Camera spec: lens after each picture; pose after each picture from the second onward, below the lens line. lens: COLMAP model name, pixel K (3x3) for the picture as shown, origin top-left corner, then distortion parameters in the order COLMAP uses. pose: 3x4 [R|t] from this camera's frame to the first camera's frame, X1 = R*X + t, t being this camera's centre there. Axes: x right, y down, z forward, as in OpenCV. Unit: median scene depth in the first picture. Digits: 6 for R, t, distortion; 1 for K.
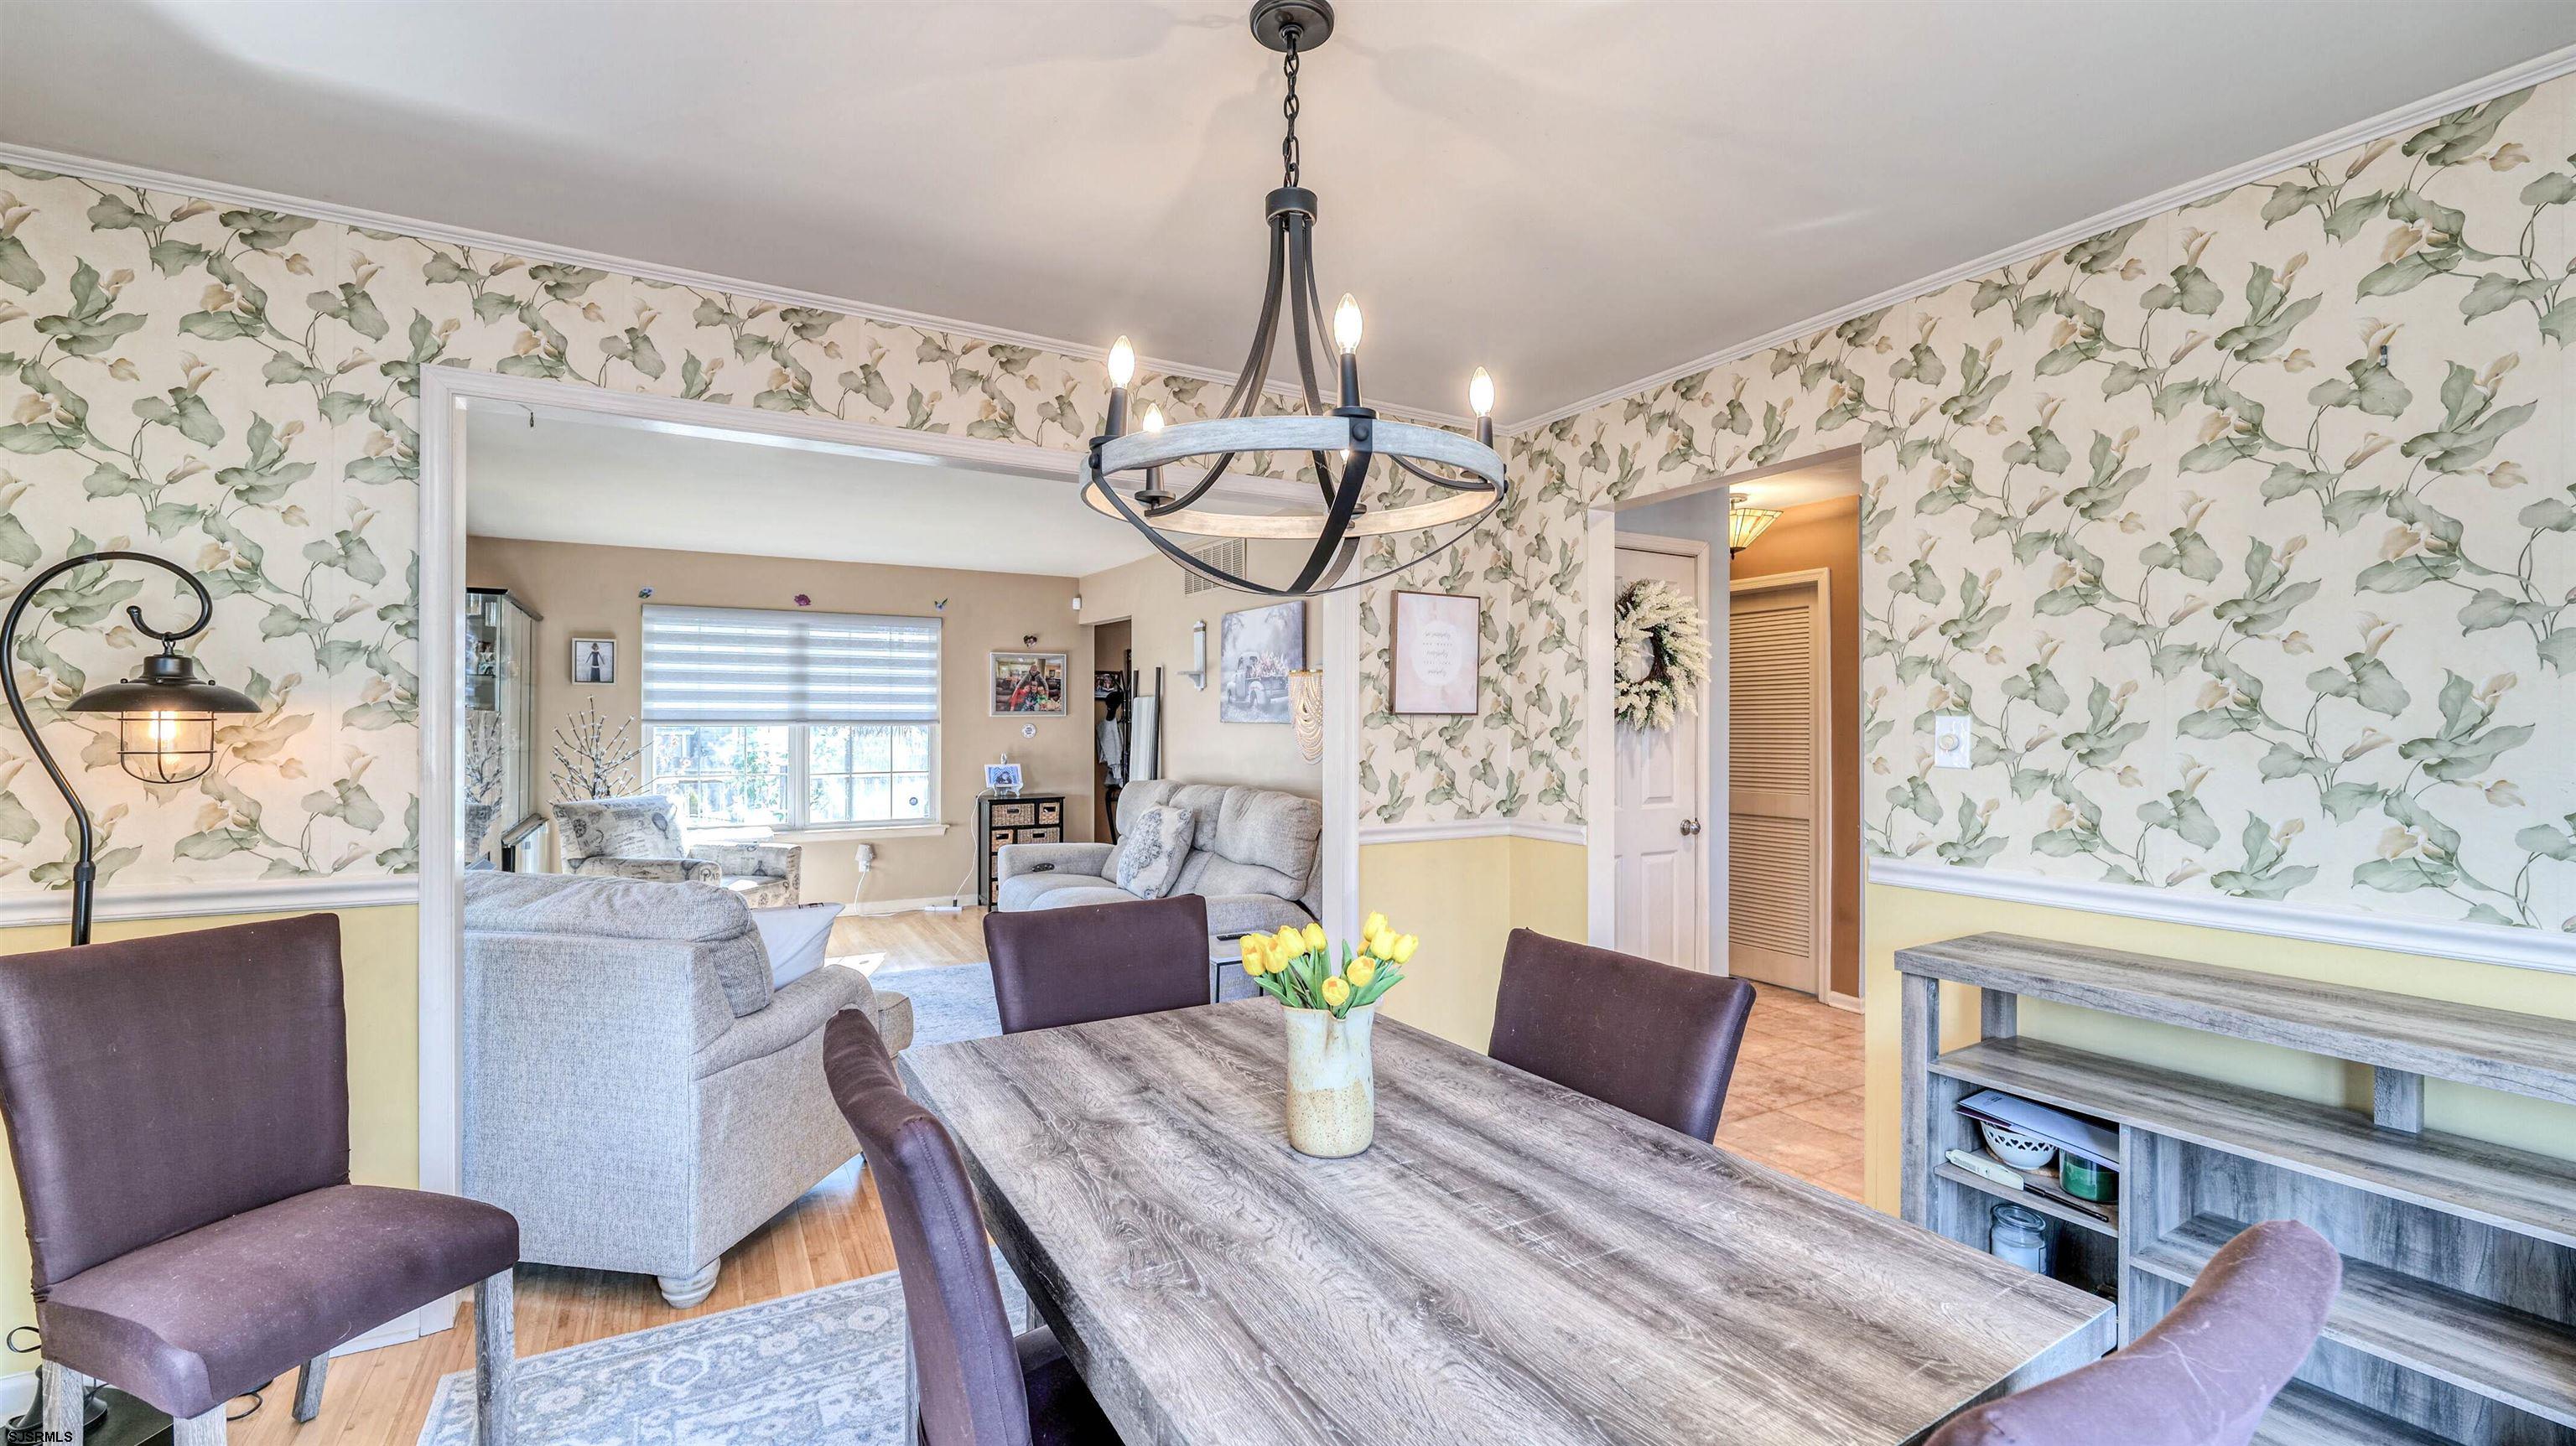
lens RADIAL K [[1045.1, 0, 1275.1], [0, 1045.1, 716.7], [0, 0, 1]] dist [-0.013150, 0.000637]
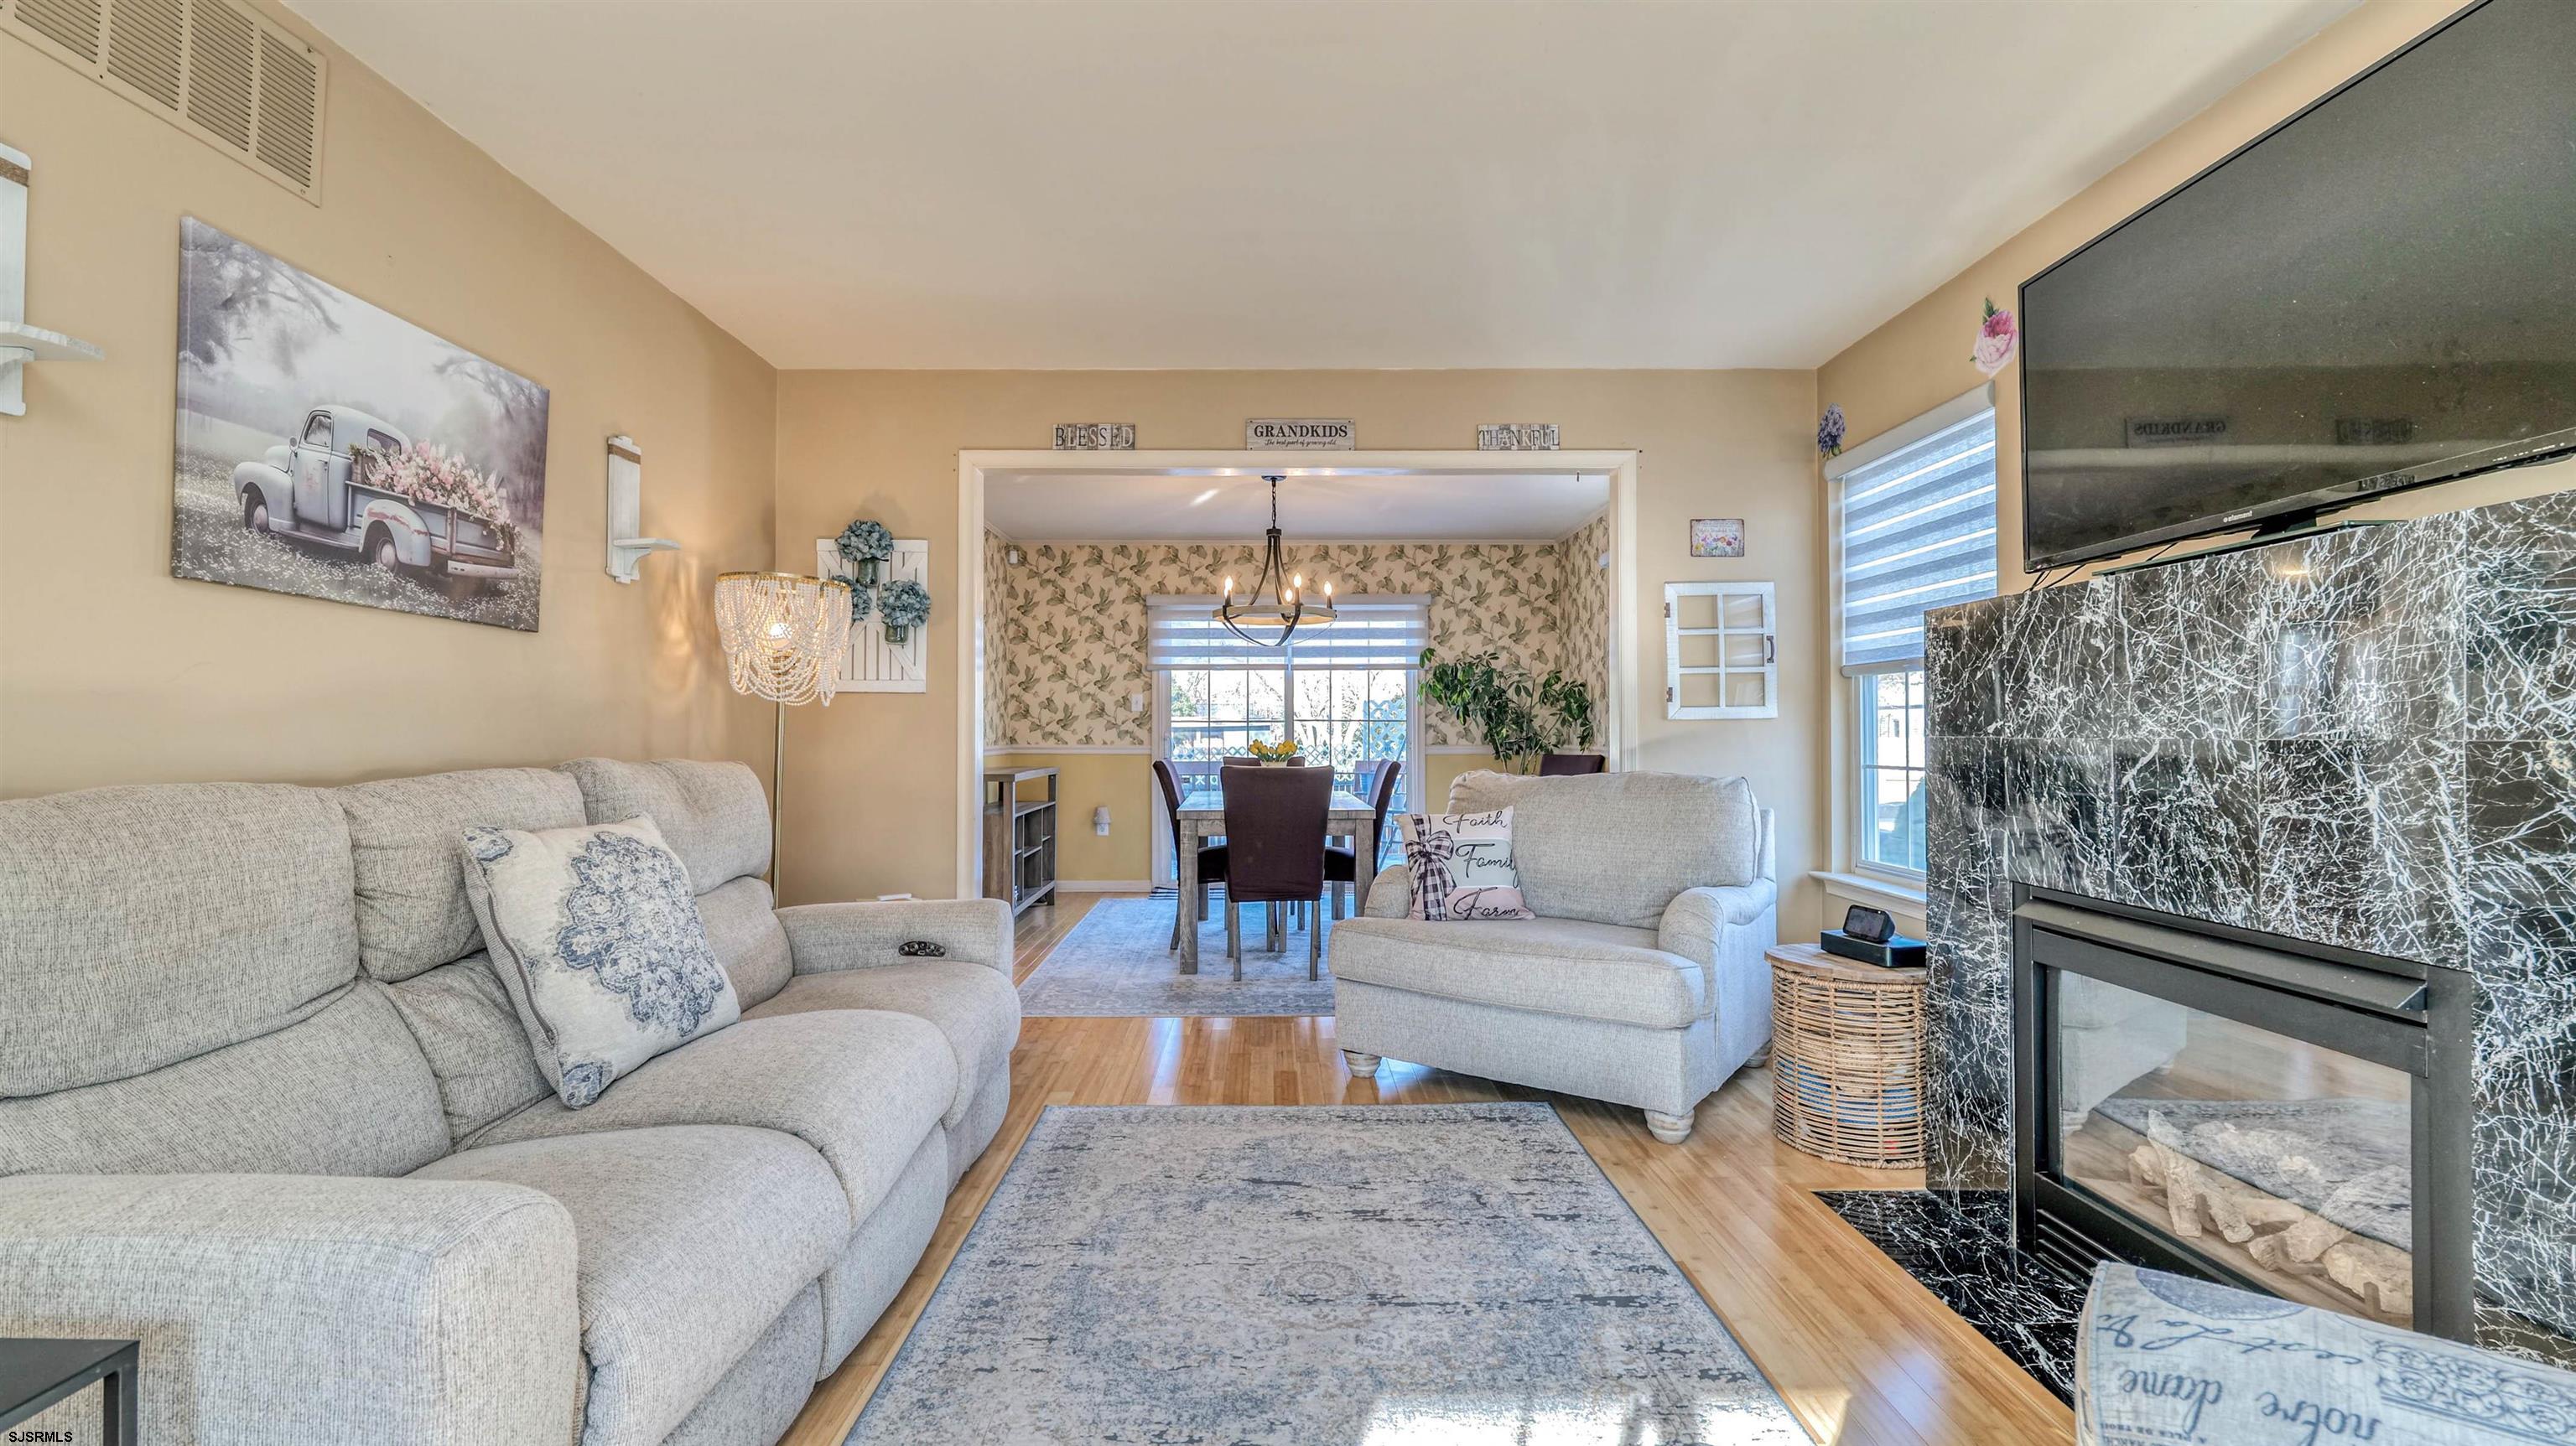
lens RADIAL K [[1096.8, 0, 1276.3], [0, 1096.8, 717.0], [0, 0, 1]] dist [-0.011841, 0.000174]
pose [[-0.872419, 0.004658, 0.488737, -0.390583], [-0.005456, 0.999799, -0.019268, 0.040545], [-0.488728, -0.019476, -0.872219, 0.928833]]
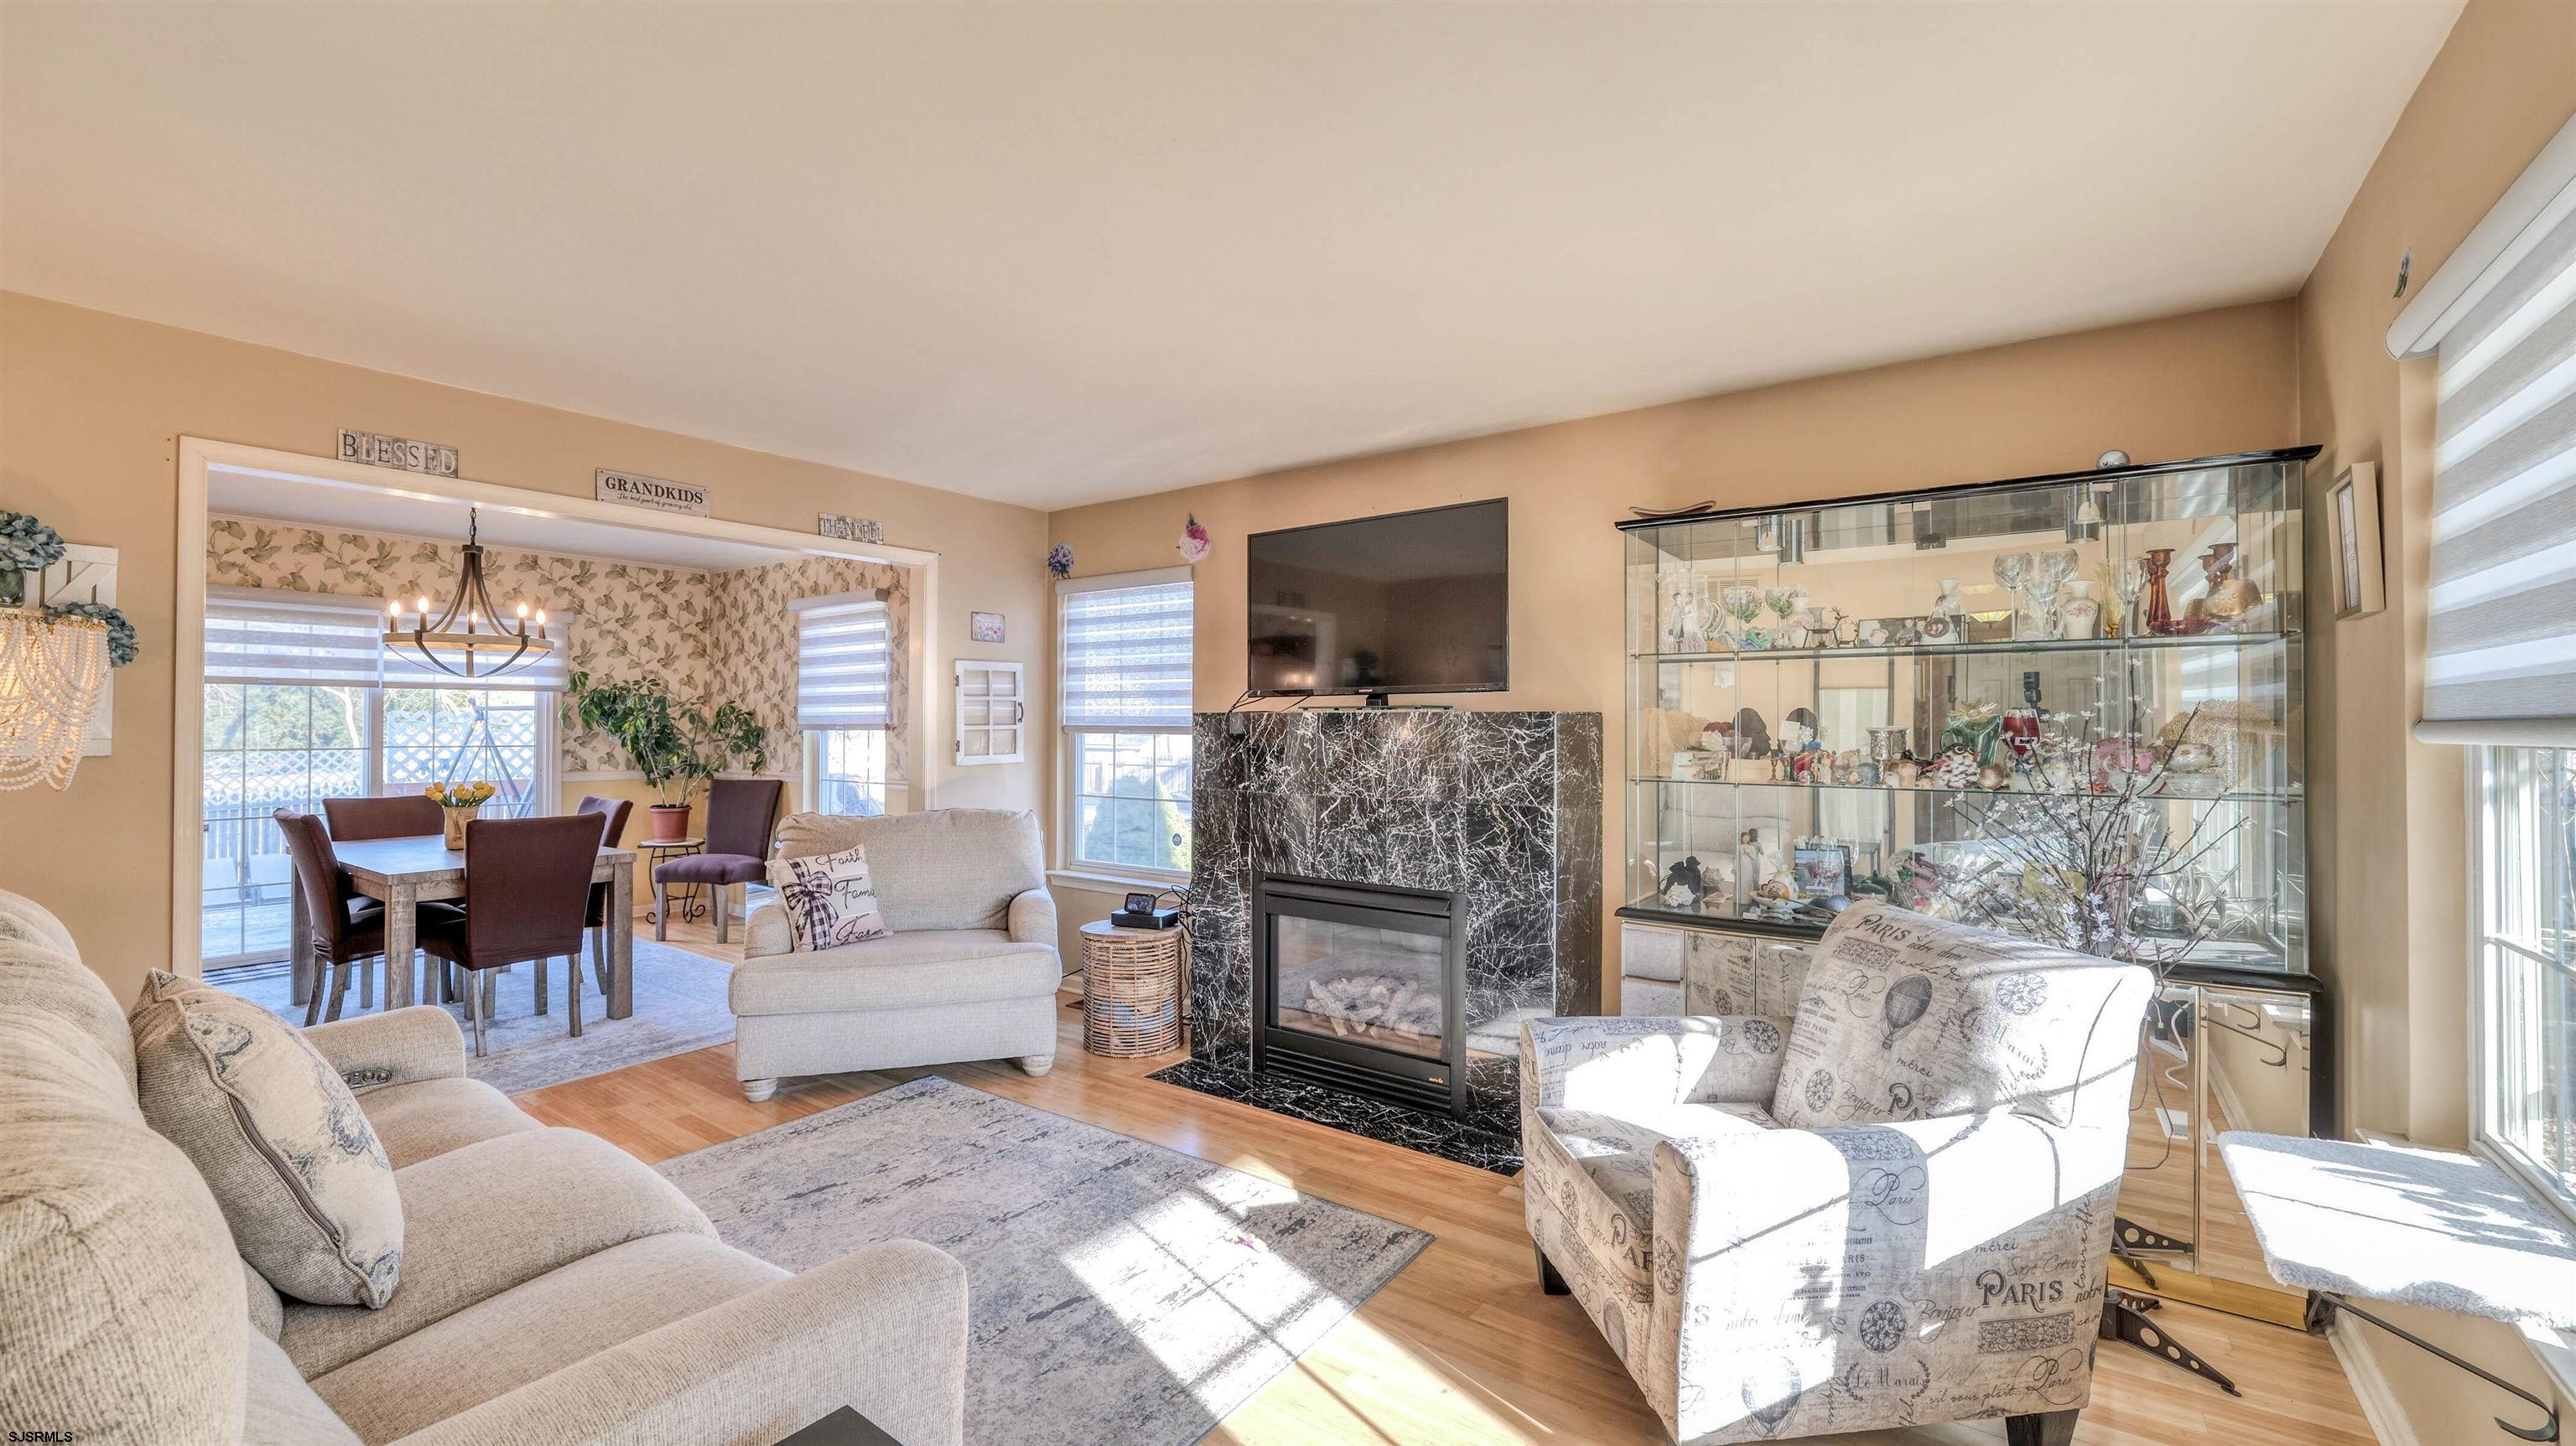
lens RADIAL K [[1045.1, 0, 1275.1], [0, 1045.1, 716.7], [0, 0, 1]] dist [-0.013150, 0.000637]
pose [[-0.912976, -0.010707, -0.407873, -0.199180], [-0.004807, 0.999869, -0.015488, 0.006906], [0.407985, -0.012179, -0.912907, 1.061247]]
